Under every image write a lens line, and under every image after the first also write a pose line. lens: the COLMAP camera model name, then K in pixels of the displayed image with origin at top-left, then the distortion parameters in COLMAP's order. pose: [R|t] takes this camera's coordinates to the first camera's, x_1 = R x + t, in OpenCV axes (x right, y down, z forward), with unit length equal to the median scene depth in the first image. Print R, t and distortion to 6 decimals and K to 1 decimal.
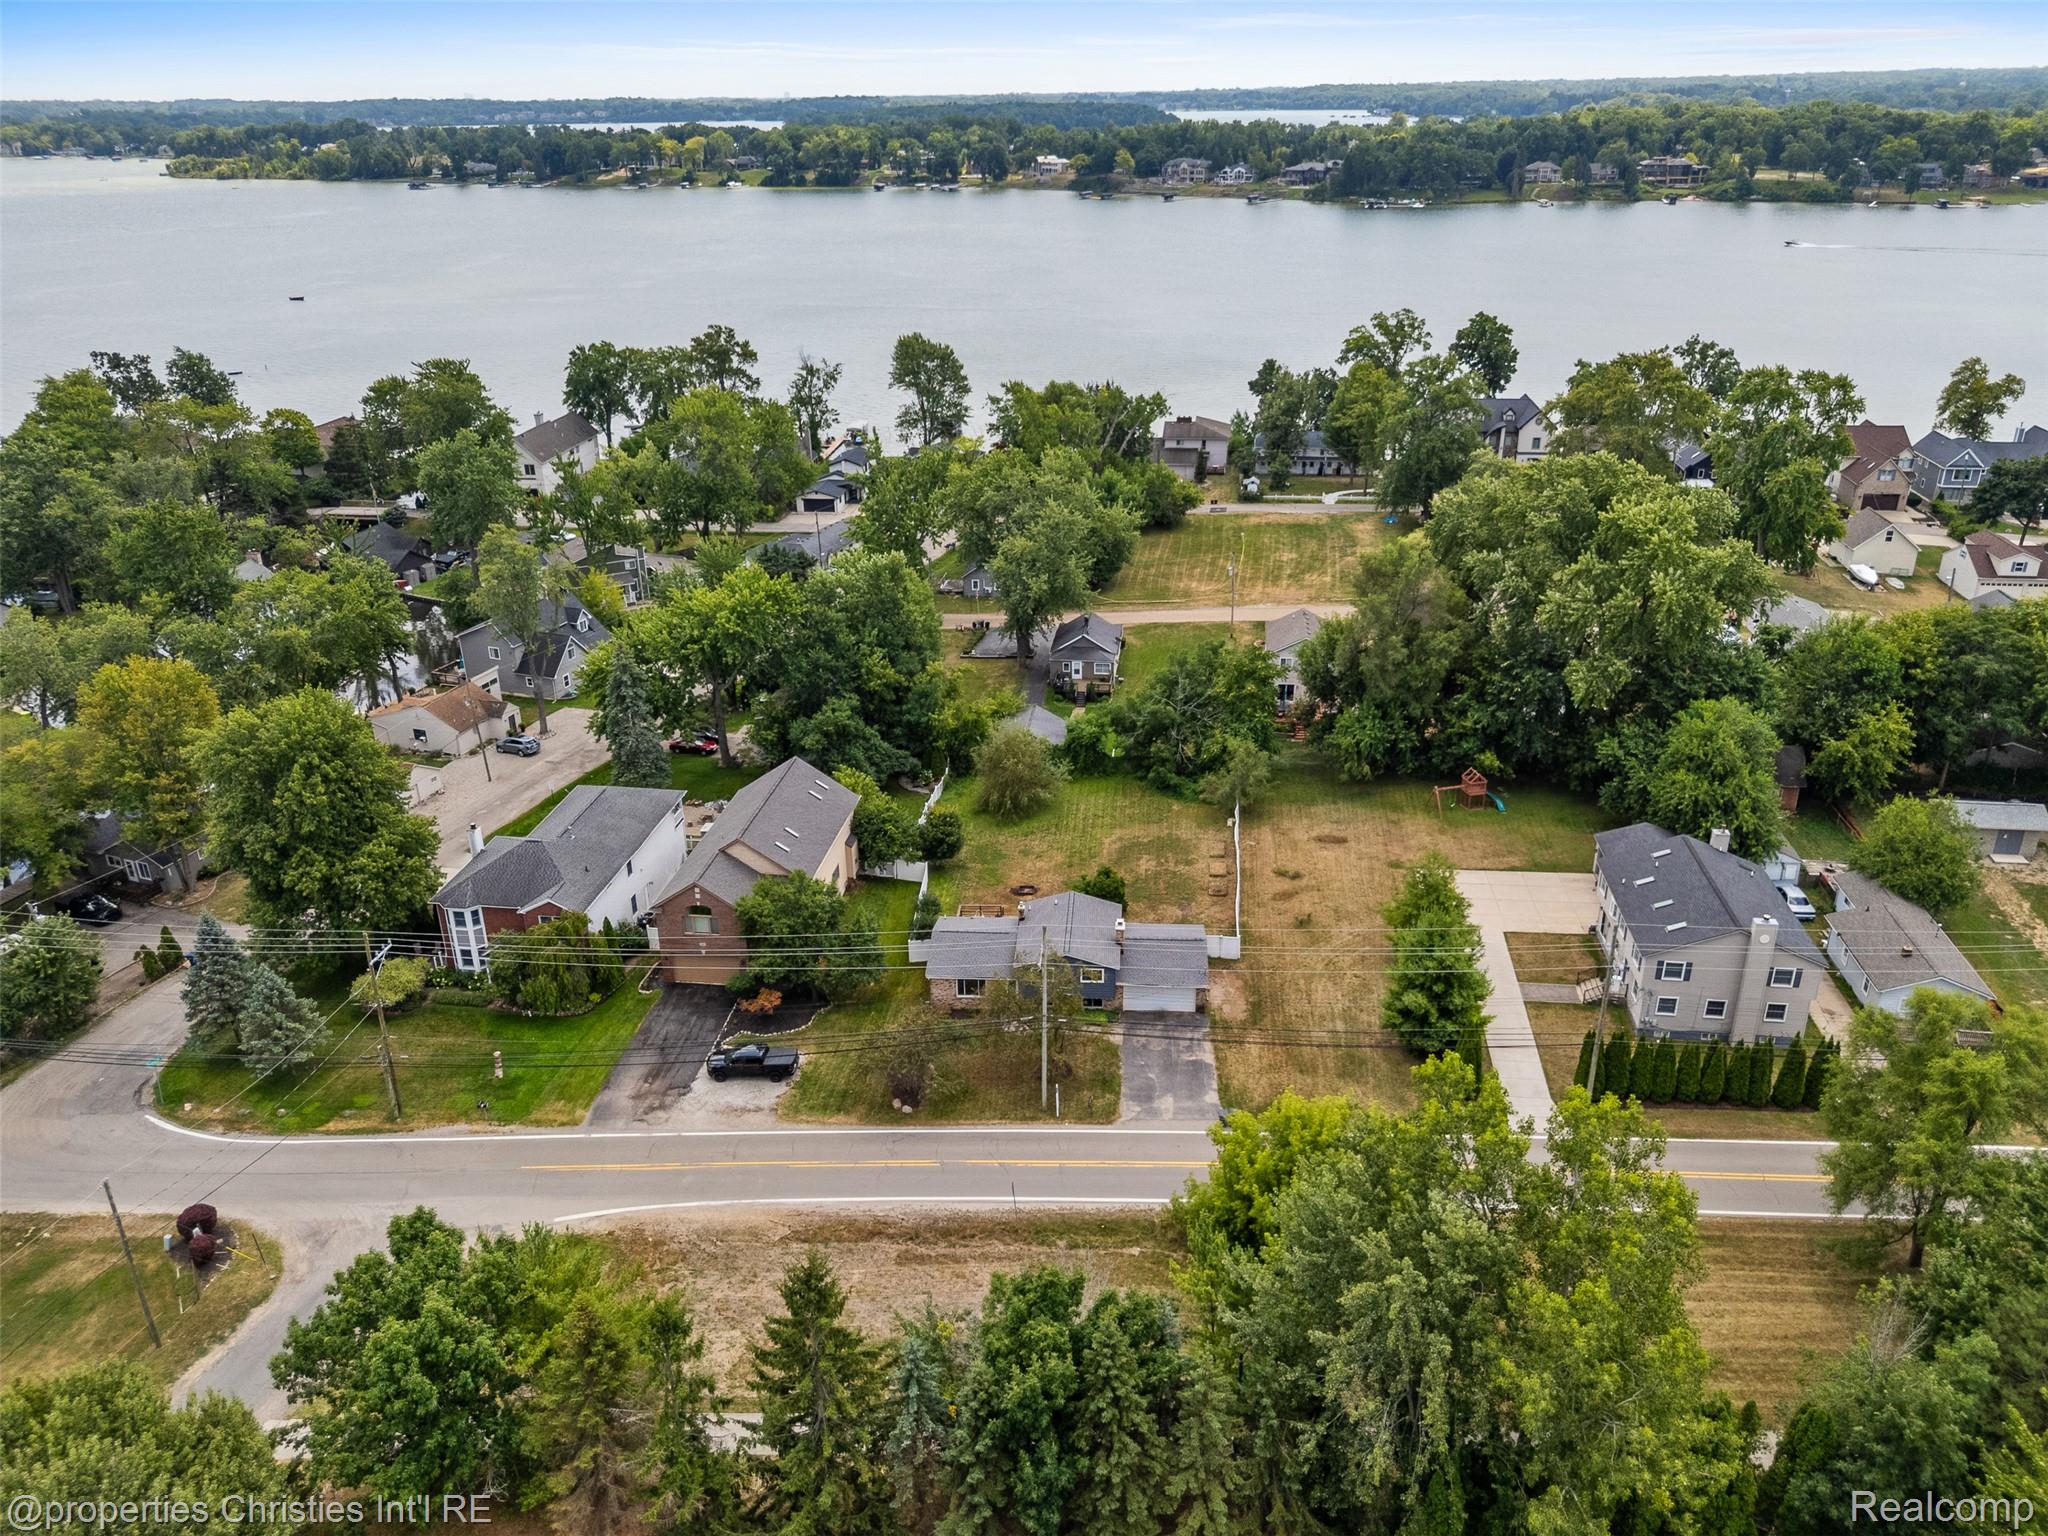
lens RADIAL K [[1514.1, 0, 1024.0], [0, 1514.1, 768.0], [0, 0, 1]] dist [0.055445, -0.050232]
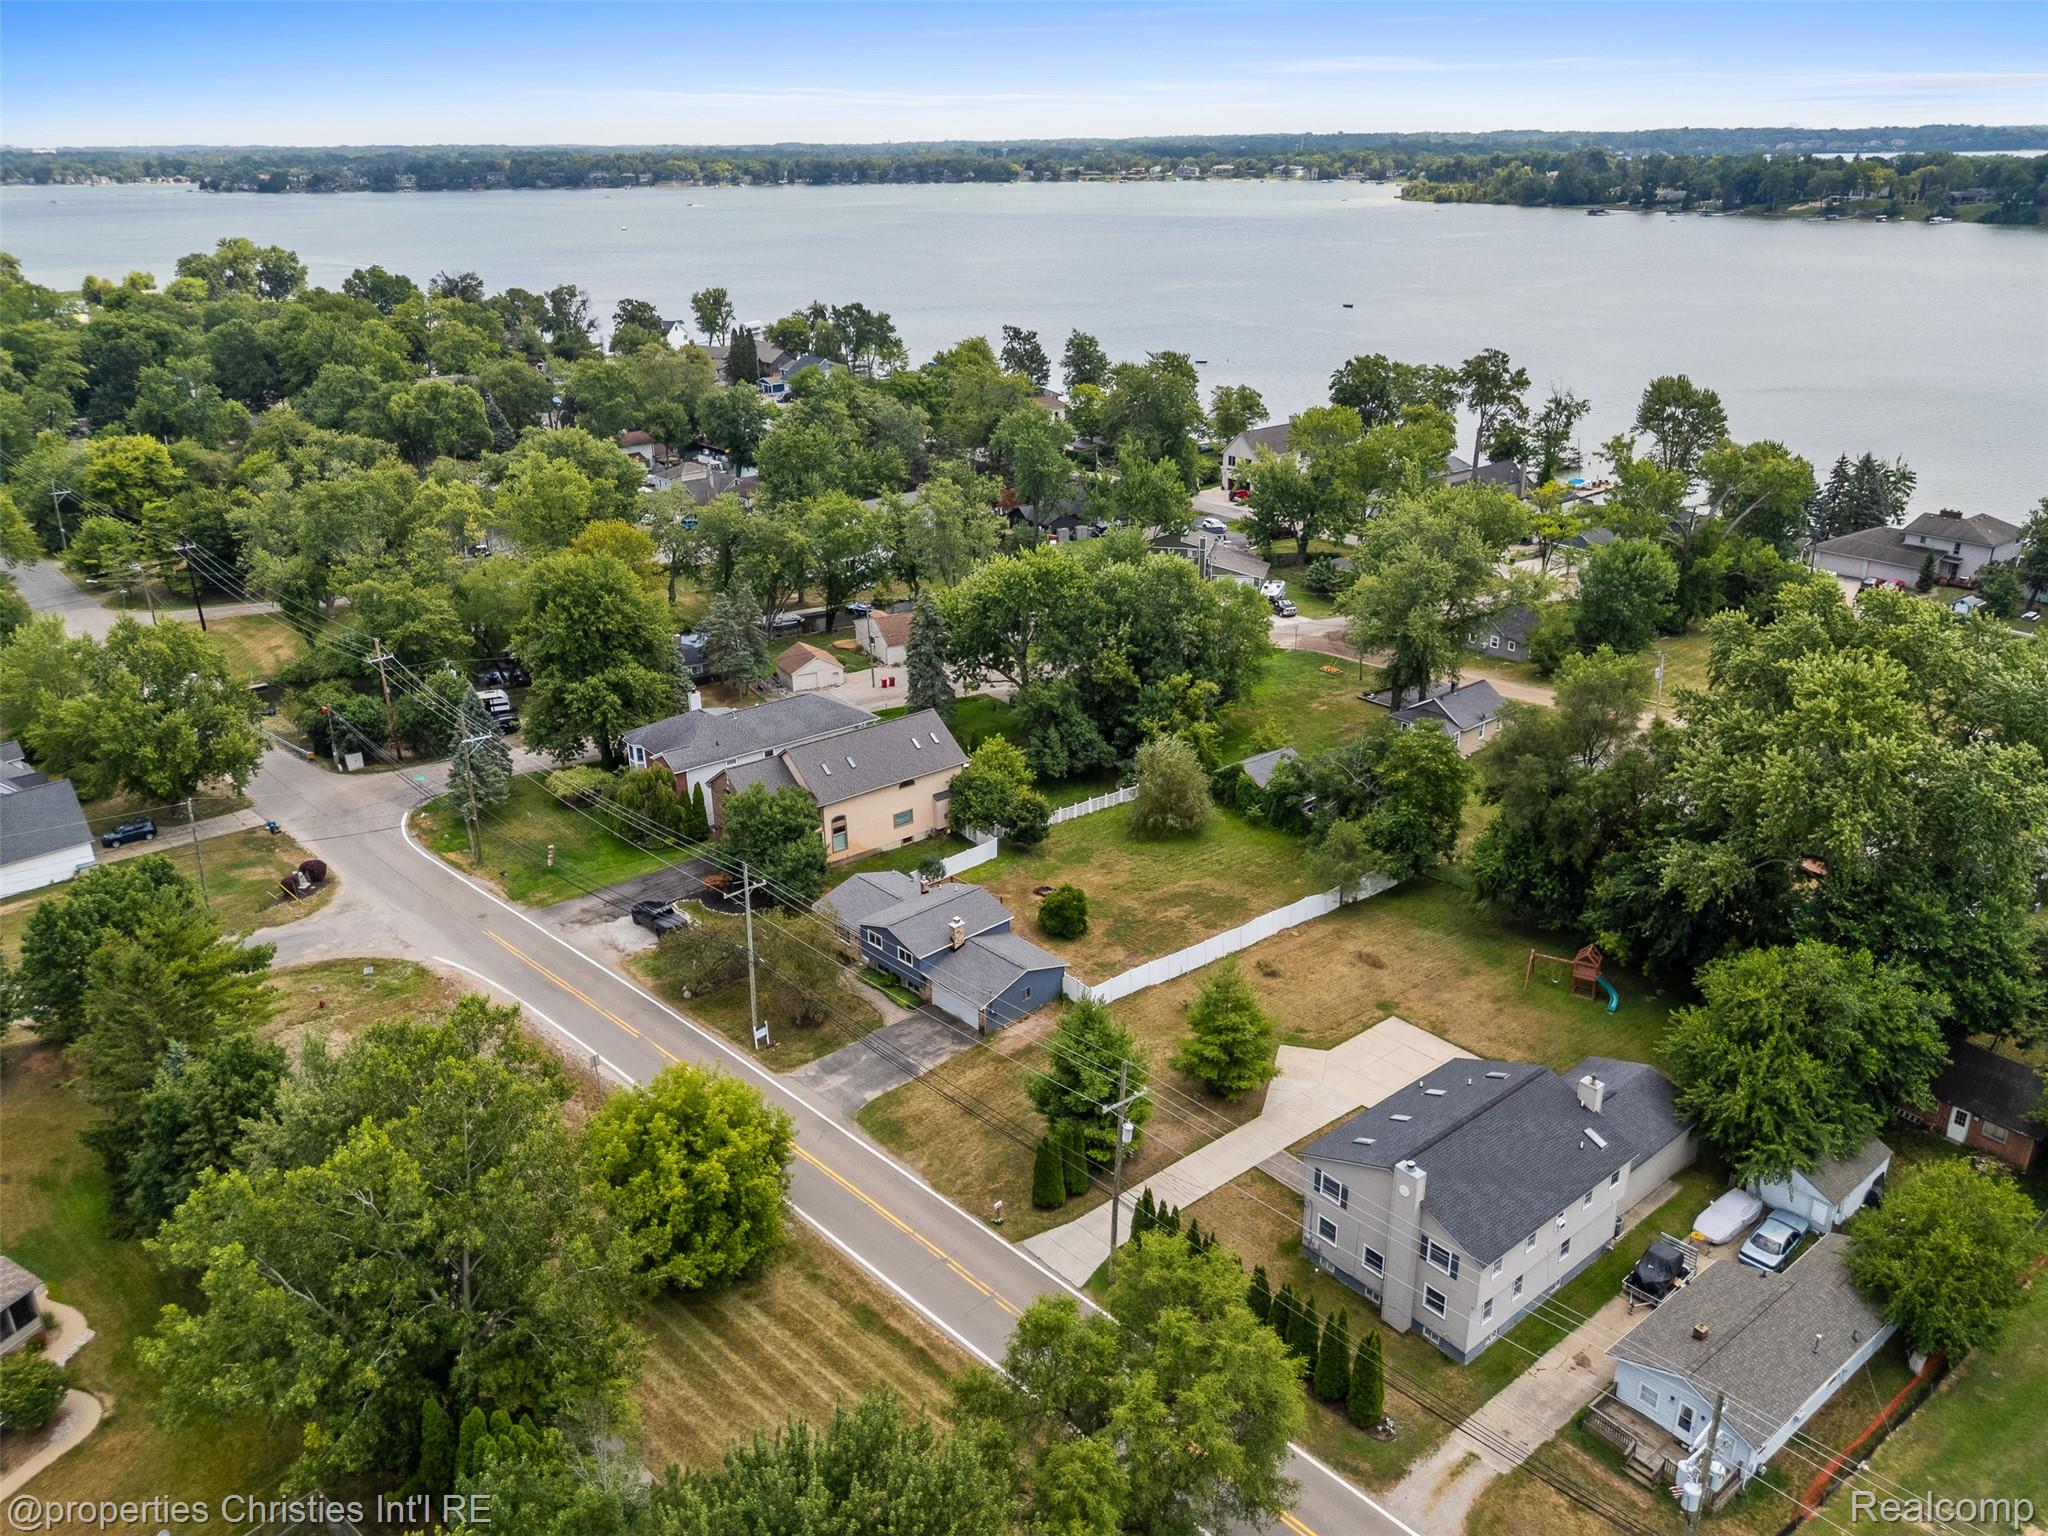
lens RADIAL K [[1514.1, 0, 1024.0], [0, 1514.1, 768.0], [0, 0, 1]] dist [0.055445, -0.050232]
pose [[0.723390, 0.268394, -0.636138, 0.287565], [-0.279152, 0.956382, 0.086068, -0.037575], [0.631491, 0.115318, 0.766760, 0.103252]]
